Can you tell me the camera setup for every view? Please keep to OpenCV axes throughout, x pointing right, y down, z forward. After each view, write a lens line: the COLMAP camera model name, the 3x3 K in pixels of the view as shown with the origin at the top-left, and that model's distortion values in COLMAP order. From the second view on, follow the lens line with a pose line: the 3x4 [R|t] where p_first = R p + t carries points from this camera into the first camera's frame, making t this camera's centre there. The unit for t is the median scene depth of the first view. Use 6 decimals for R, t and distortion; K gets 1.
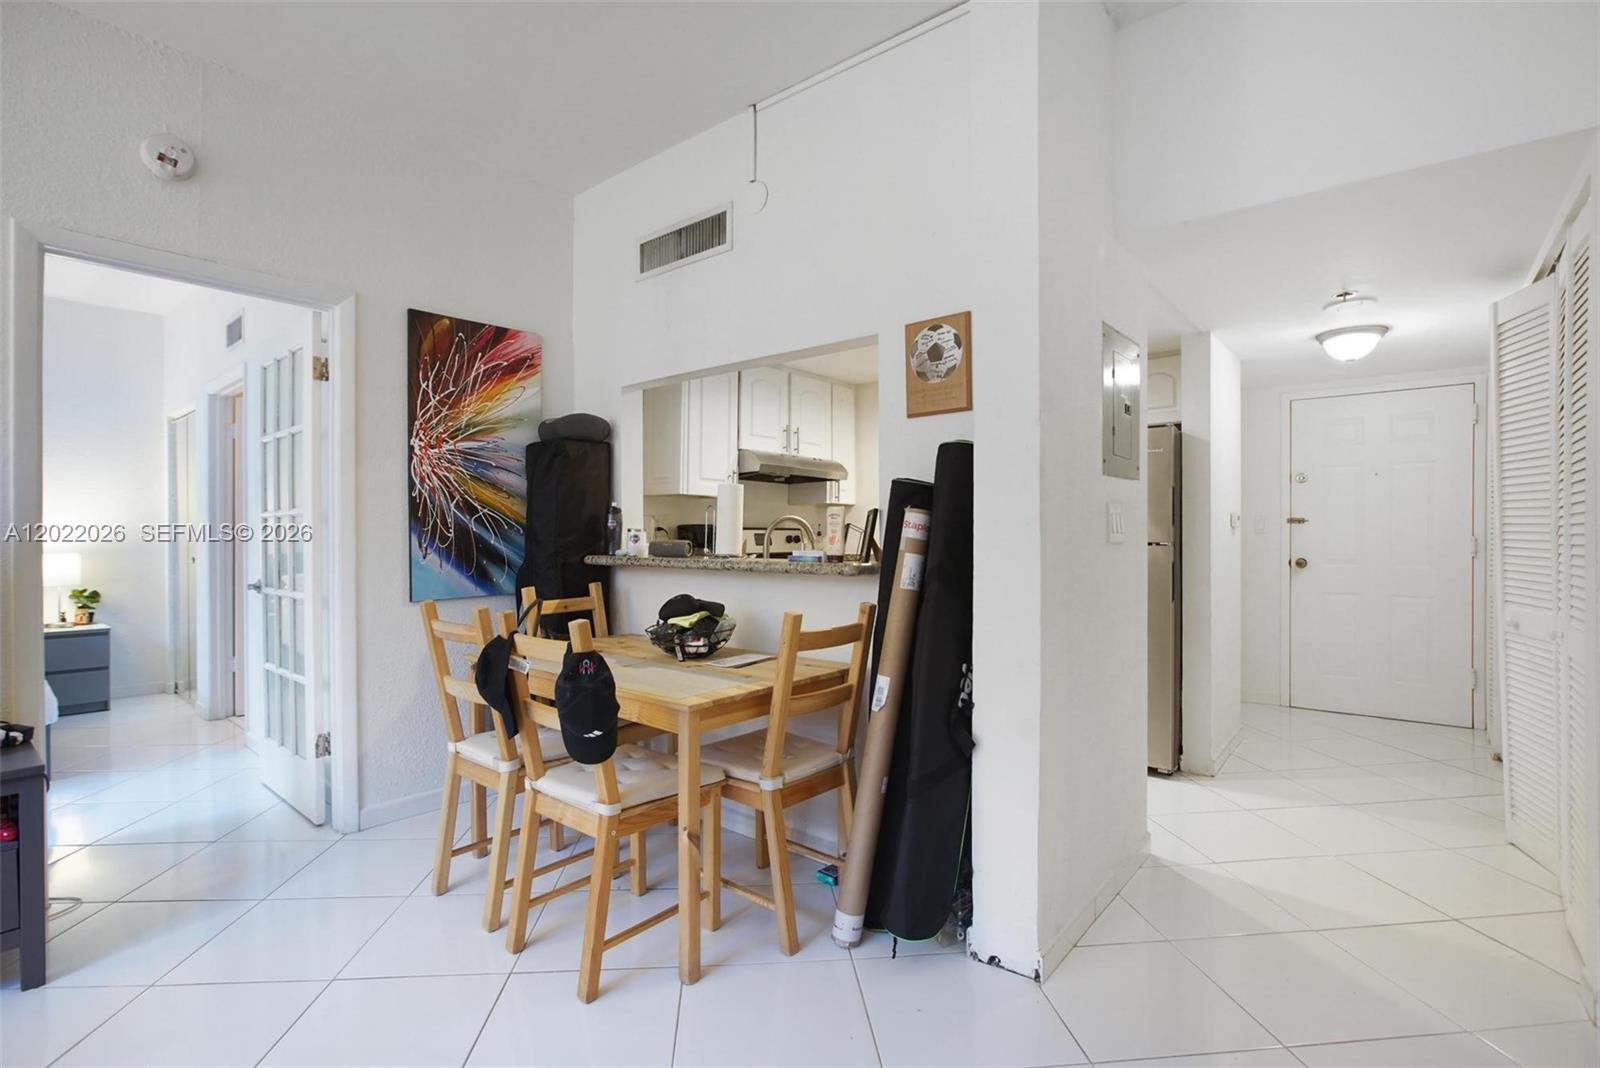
lens RADIAL K [[754.2, 0, 792.4], [0, 754.2, 530.9], [0, 0, 1]] dist [-0.048135, 0.019299]
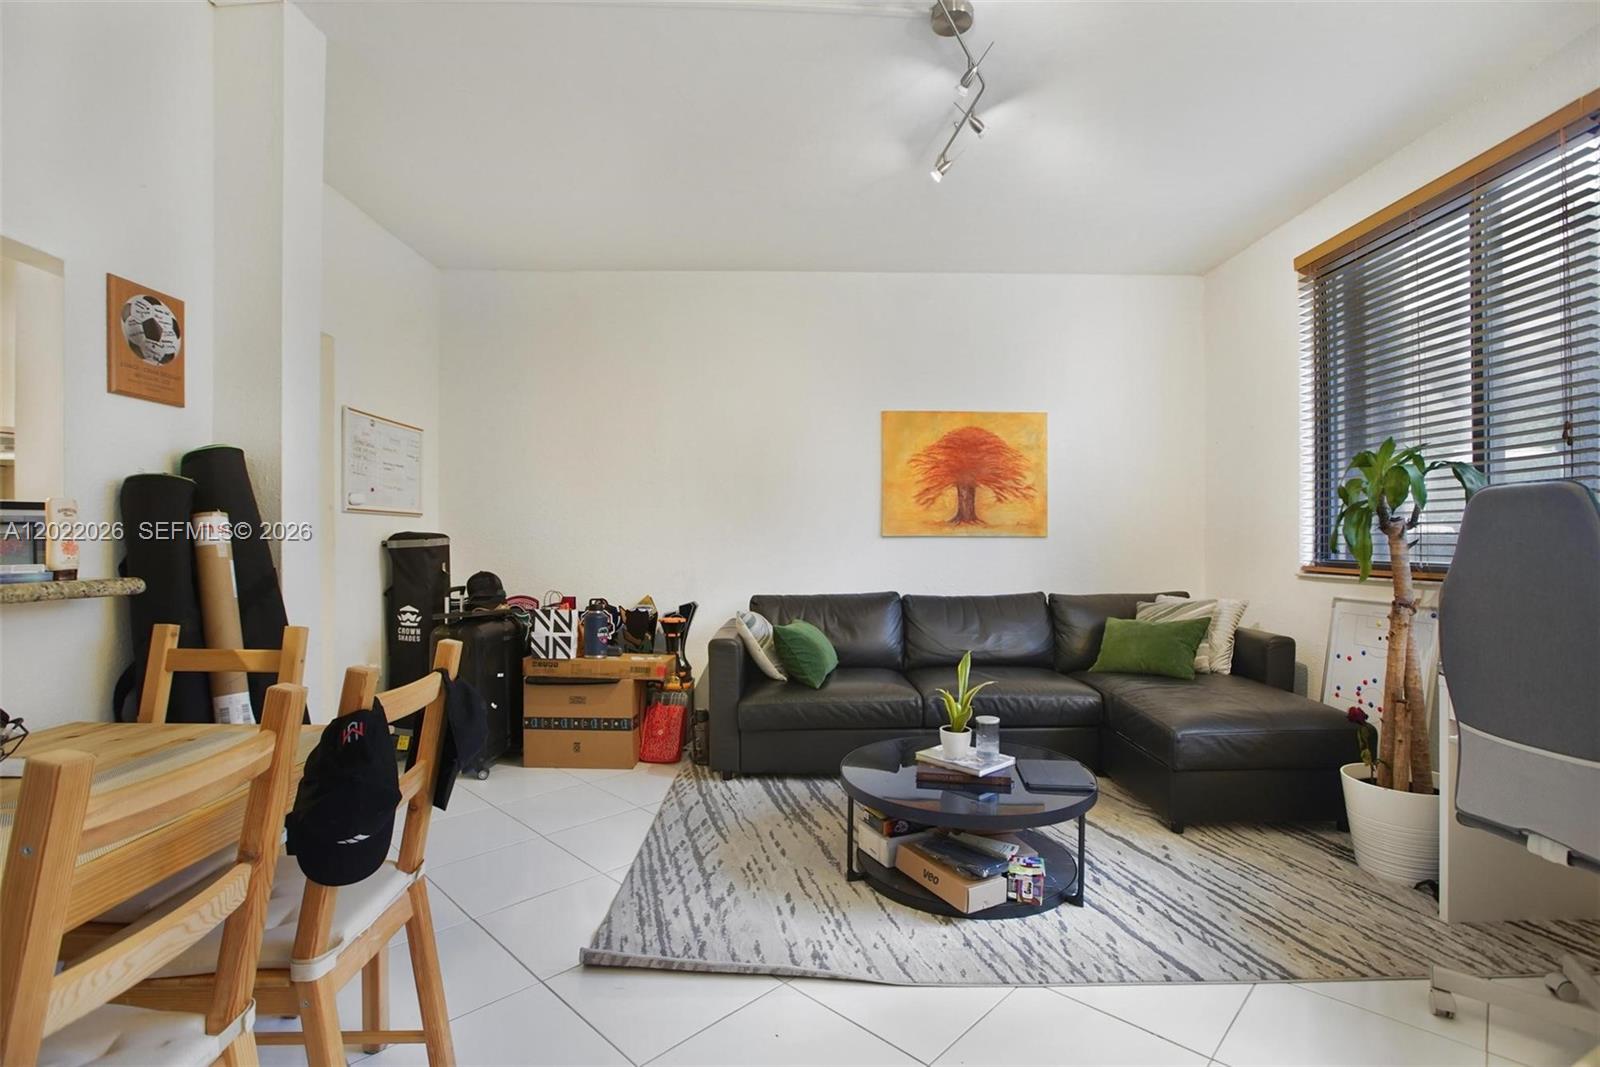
lens RADIAL K [[734.0, 0, 801.4], [0, 734.0, 533.4], [0, 0, 1]] dist [-0.048390, 0.016843]
pose [[-0.652728, 0.011889, 0.757499, -0.699781], [-0.003175, 0.999825, -0.018428, 0.007588], [-0.757586, -0.014434, -0.652576, 0.738088]]
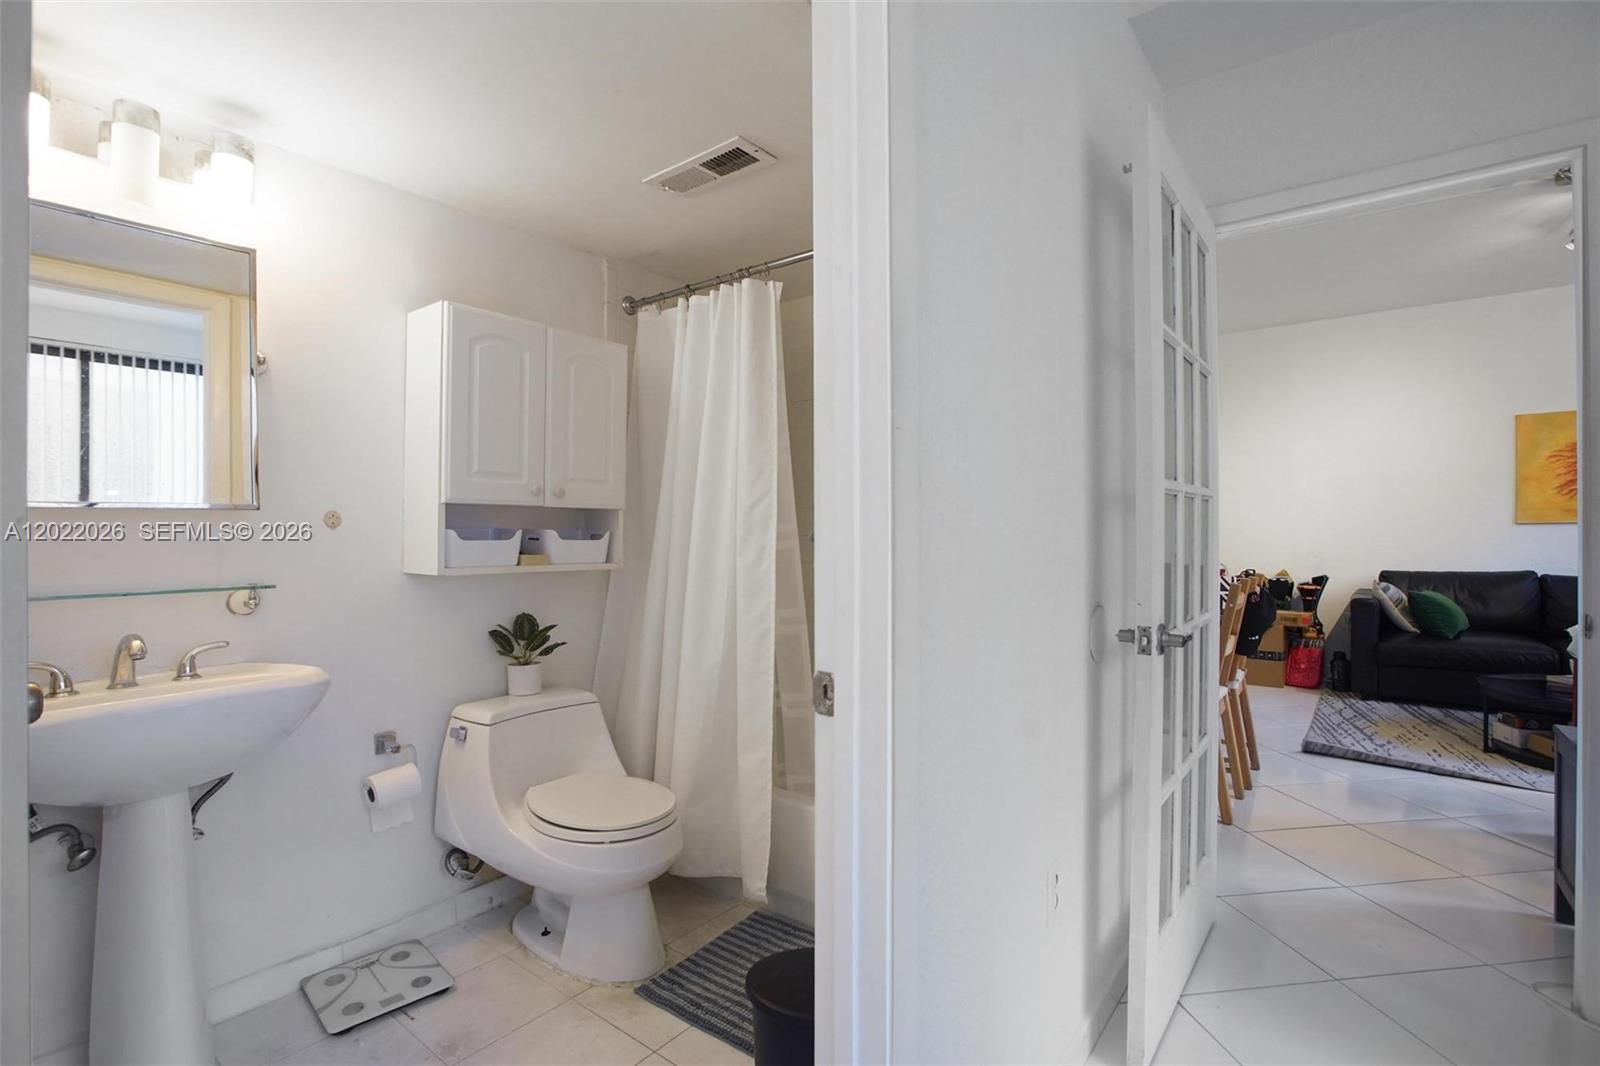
lens RADIAL K [[738.1, 0, 814.9], [0, 738.1, 531.7], [0, 0, 1]] dist [-0.037211, 0.010088]
pose [[-0.042306, 0.003991, 0.999097, -1.272529], [-0.002233, 0.999989, -0.004089, 0.015362], [-0.999102, -0.002404, -0.042297, 1.336486]]
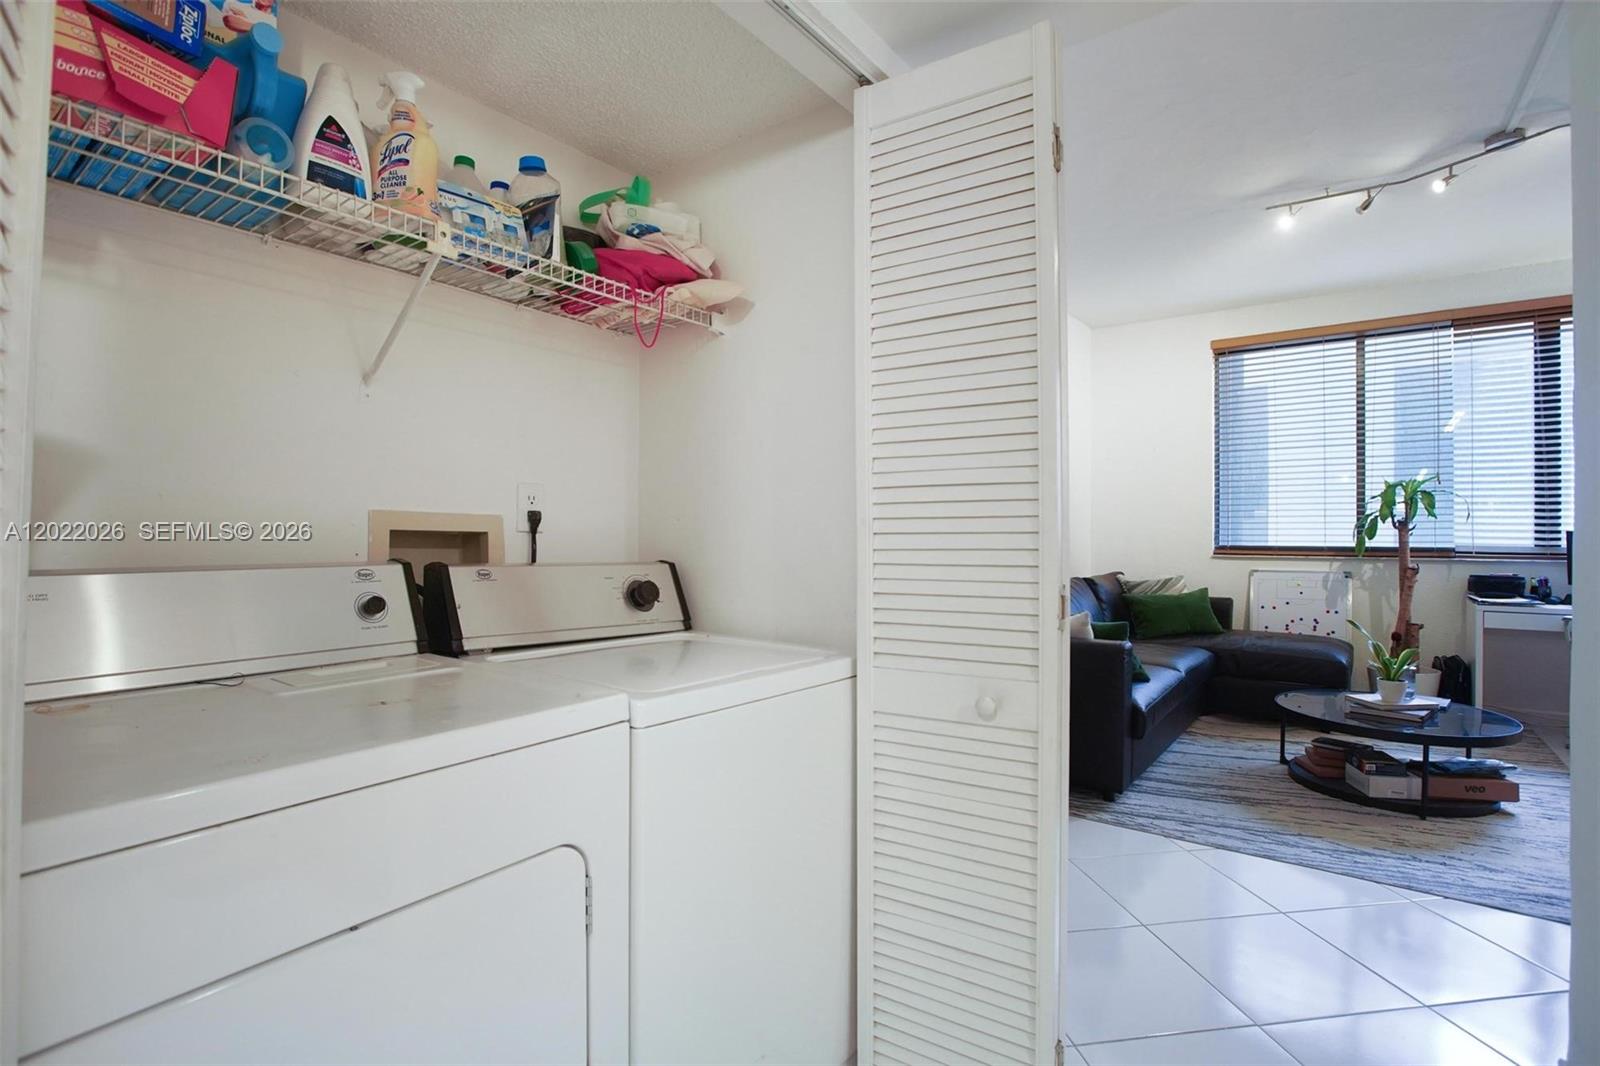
lens RADIAL K [[739.5, 0, 802.8], [0, 739.5, 533.3], [0, 0, 1]] dist [-0.047174, 0.019633]
pose [[-0.998801, 0.001455, -0.048942, 0.732886], [0.001766, 0.999979, -0.006313, 0.005800], [0.048932, -0.006392, -0.998782, 1.073158]]
